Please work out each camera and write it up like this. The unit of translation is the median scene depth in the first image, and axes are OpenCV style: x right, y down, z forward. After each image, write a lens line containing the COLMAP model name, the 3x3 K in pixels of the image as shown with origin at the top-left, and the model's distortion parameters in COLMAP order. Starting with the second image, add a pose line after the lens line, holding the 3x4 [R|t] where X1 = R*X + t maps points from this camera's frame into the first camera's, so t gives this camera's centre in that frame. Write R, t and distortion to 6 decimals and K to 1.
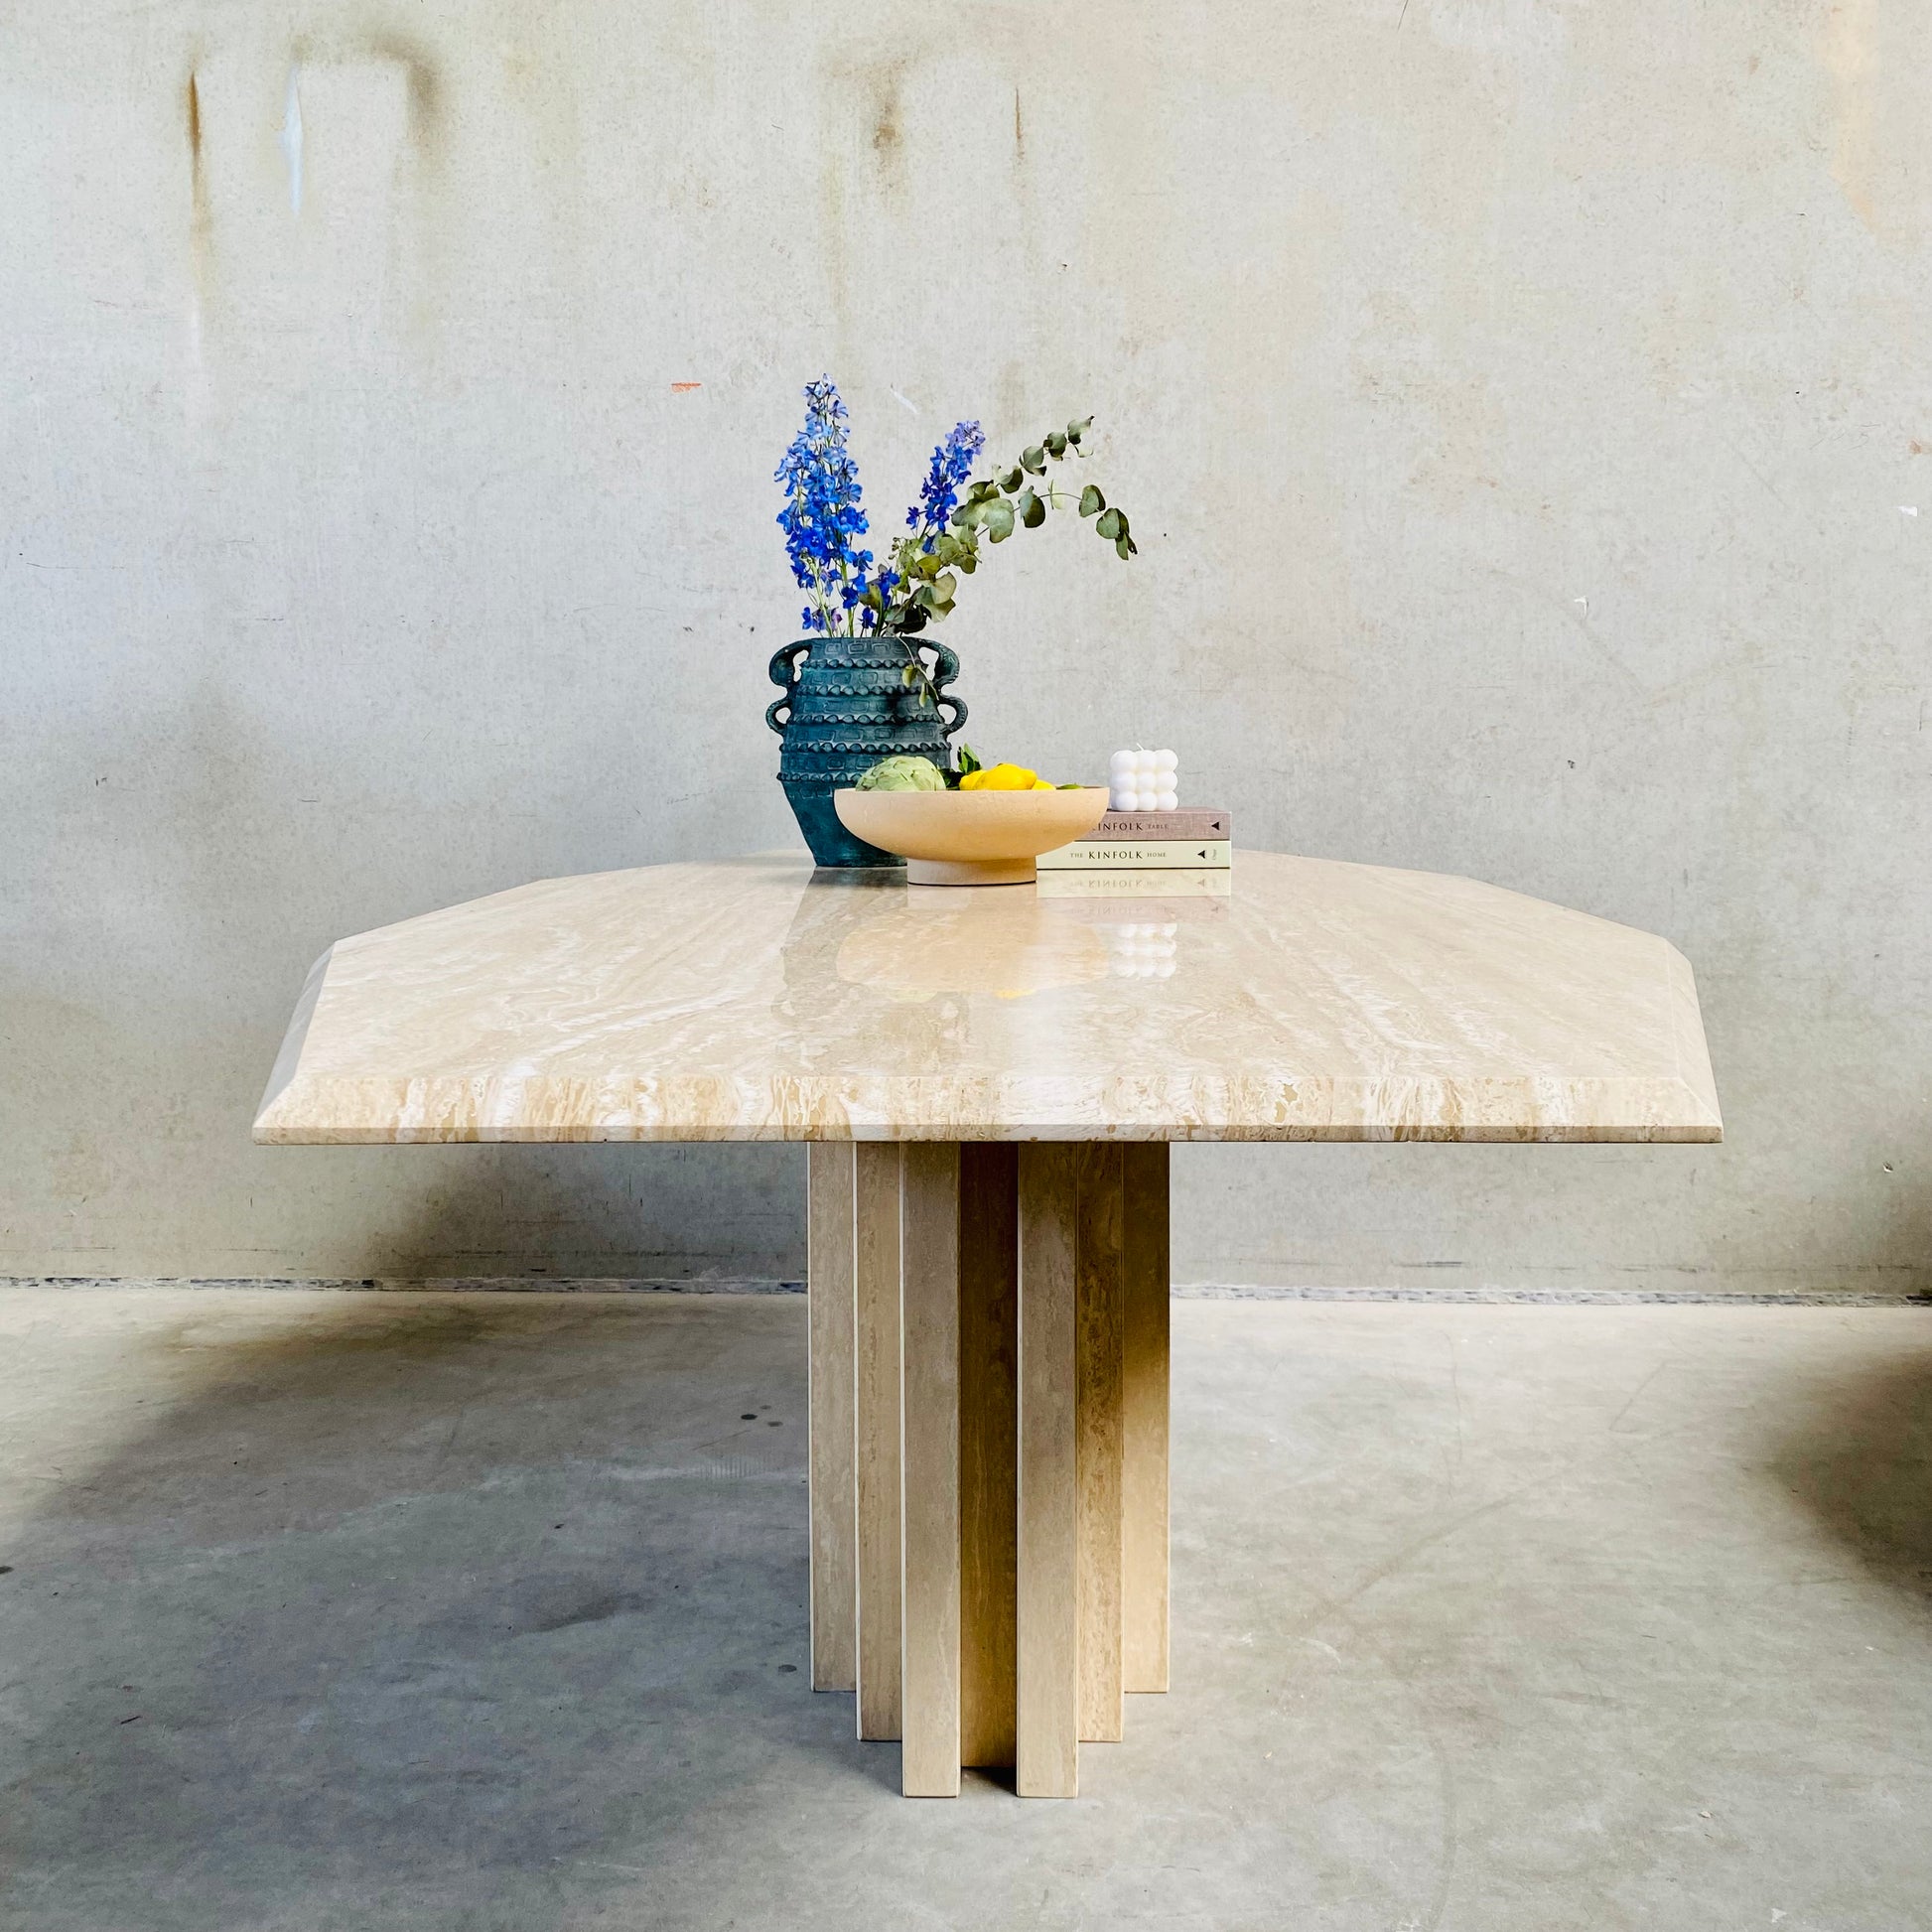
lens RADIAL K [[1966.9, 0, 965.3], [0, 1966.9, 945.1], [0, 0, 1]] dist [0.172759, -0.512342]
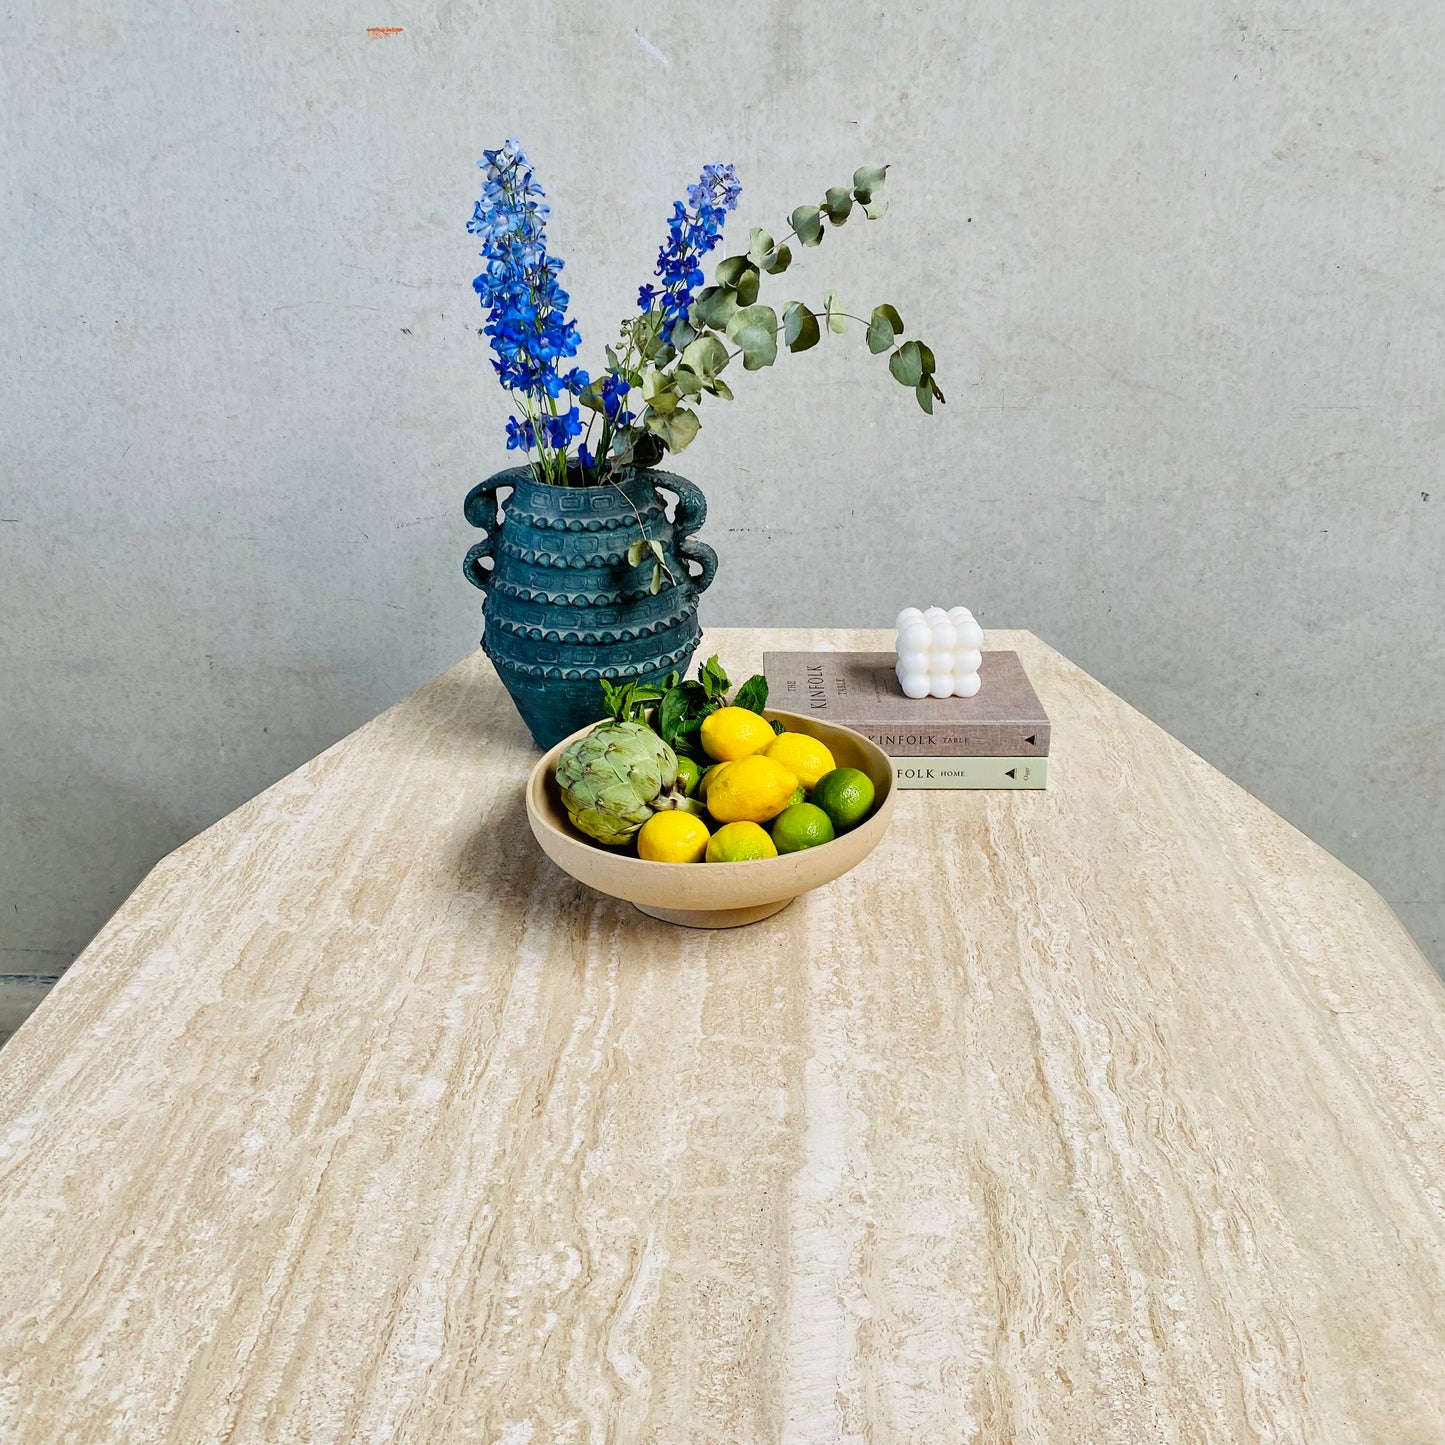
lens RADIAL K [[1470.3, 0, 716.8], [0, 1470.3, 710.9], [0, 0, 1]] dist [0.125936, -0.330784]
pose [[0.999500, 0.007276, -0.030765, 0.016717], [0.001892, 0.957645, 0.287946, -0.198501], [0.031557, -0.287860, 0.957152, 0.359635]]
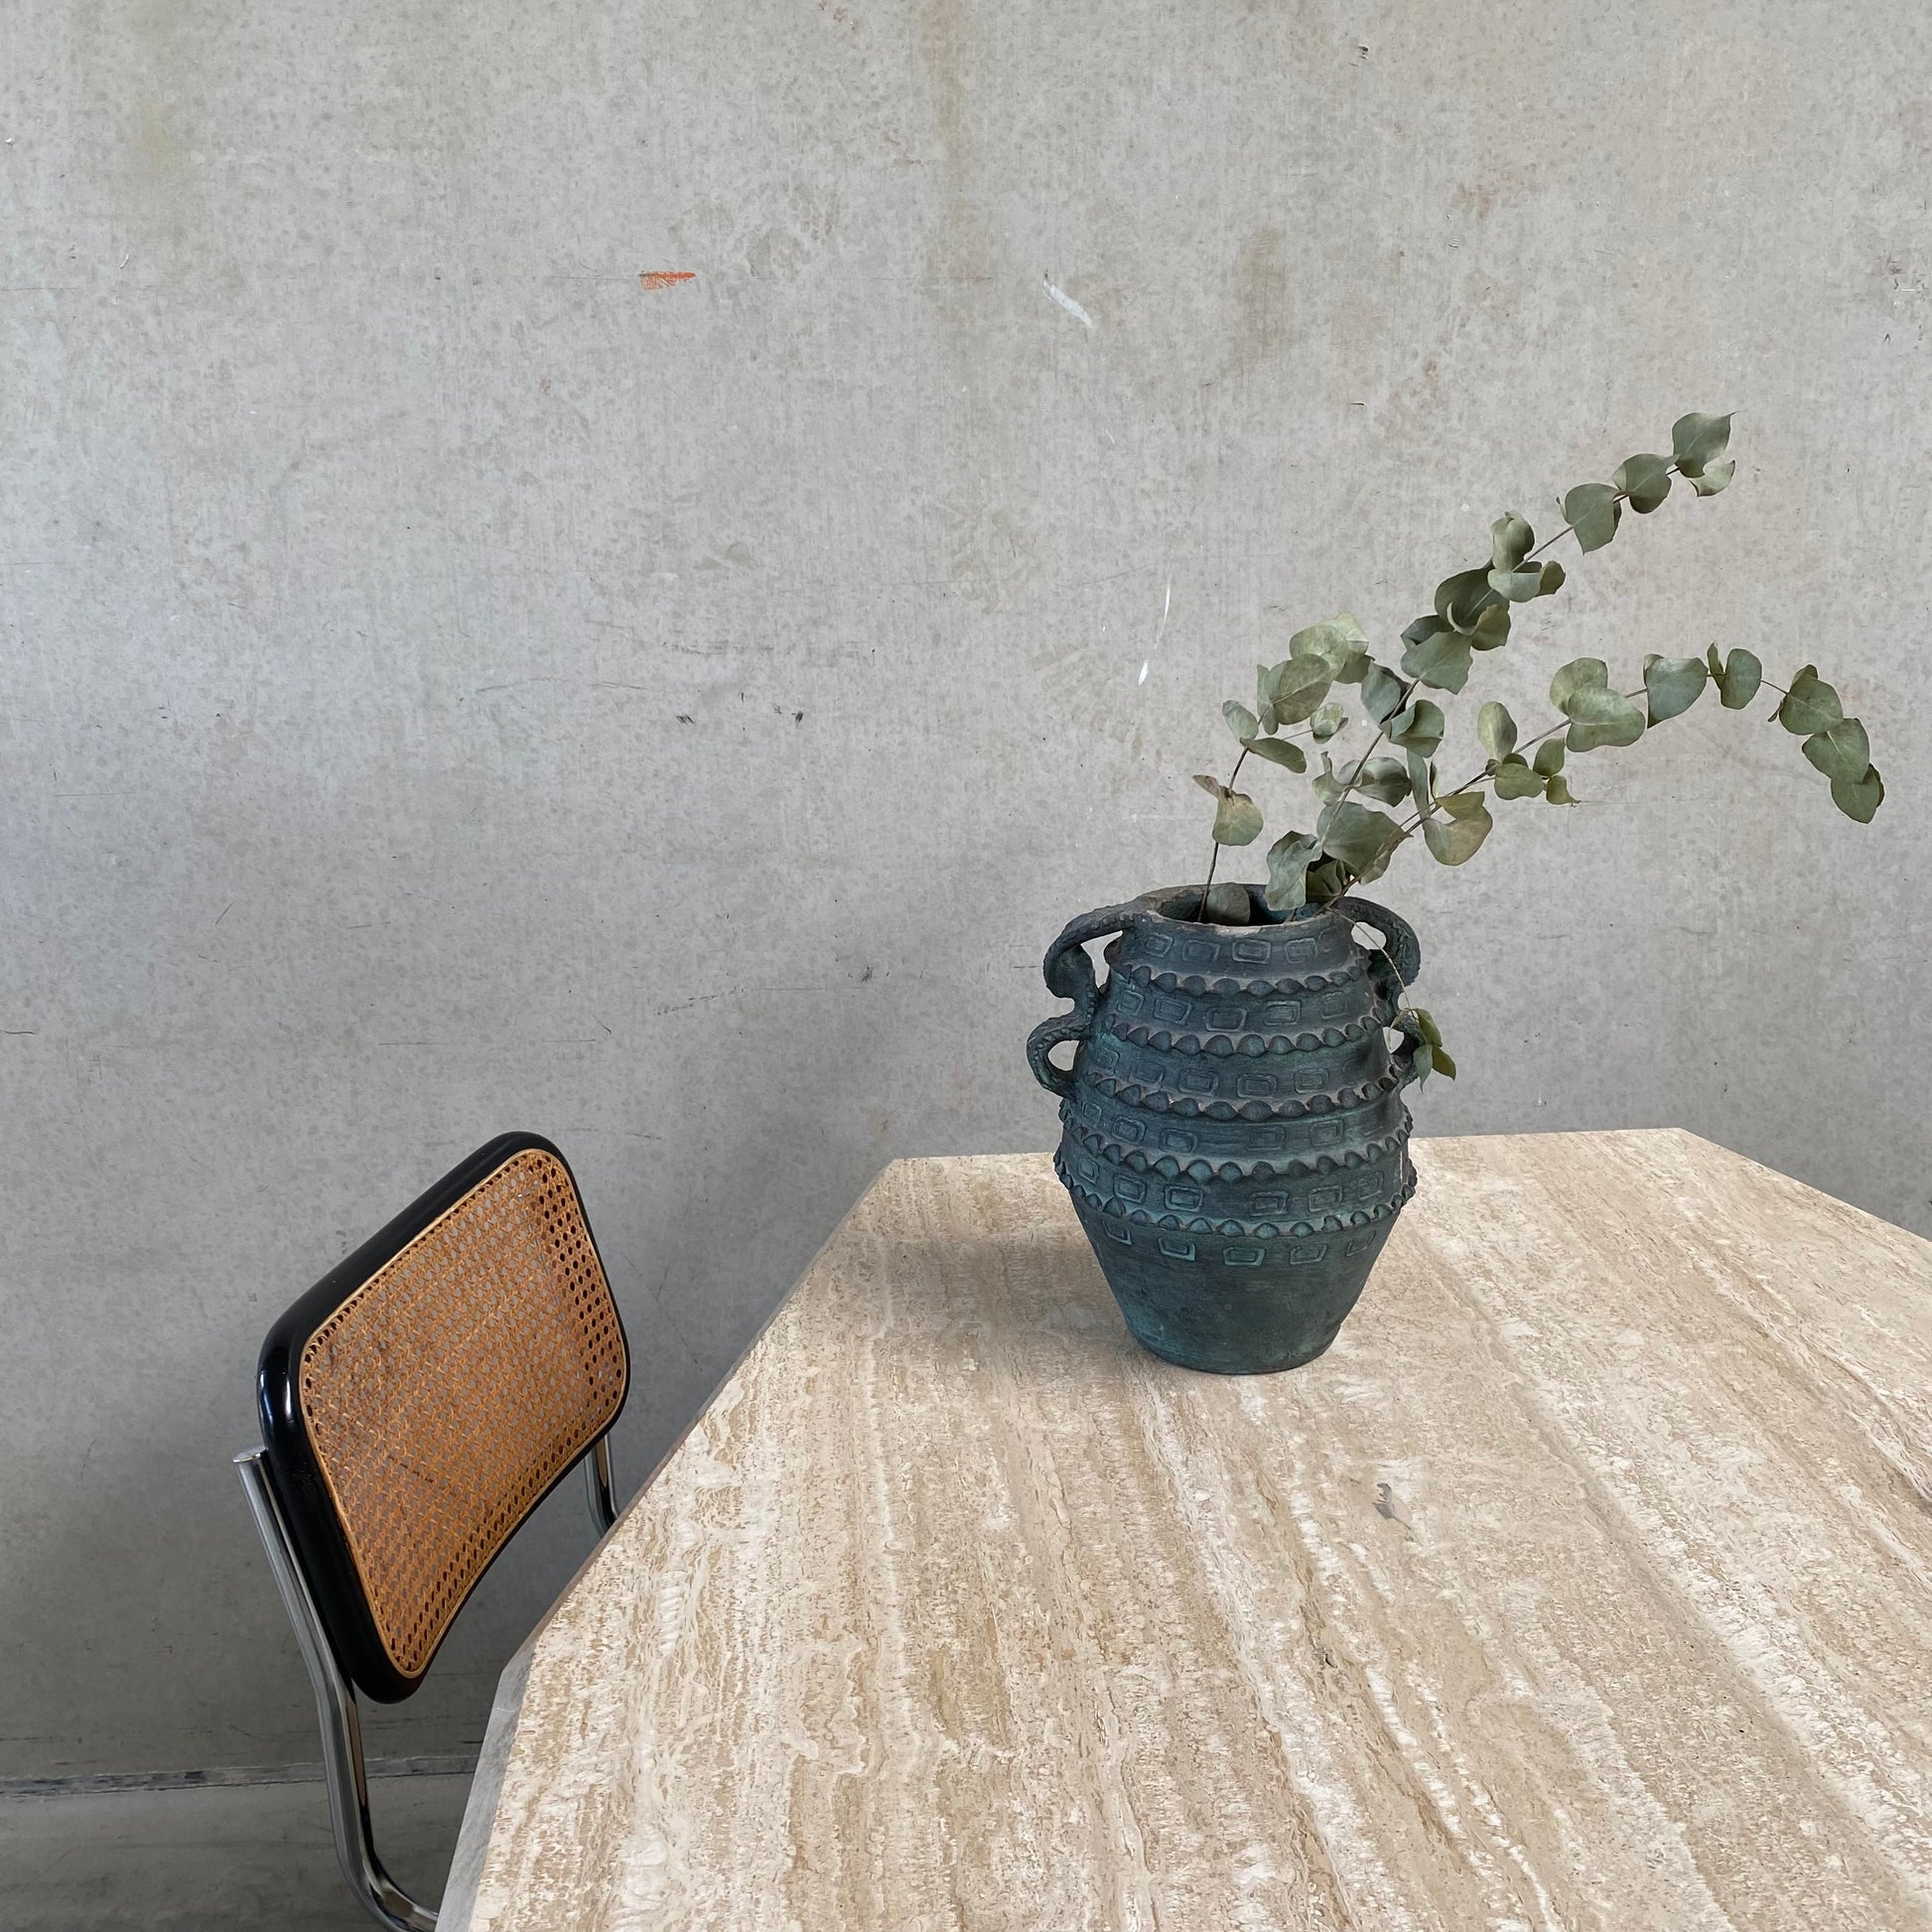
lens RADIAL K [[1961.6, 0, 971.3], [0, 1961.6, 943.4], [0, 0, 1]] dist [0.138013, -0.364390]
pose [[0.995118, -0.037109, 0.091451, -0.119188], [0.022899, 0.988147, 0.151796, -0.190548], [-0.096000, -0.148960, 0.984172, 0.454683]]
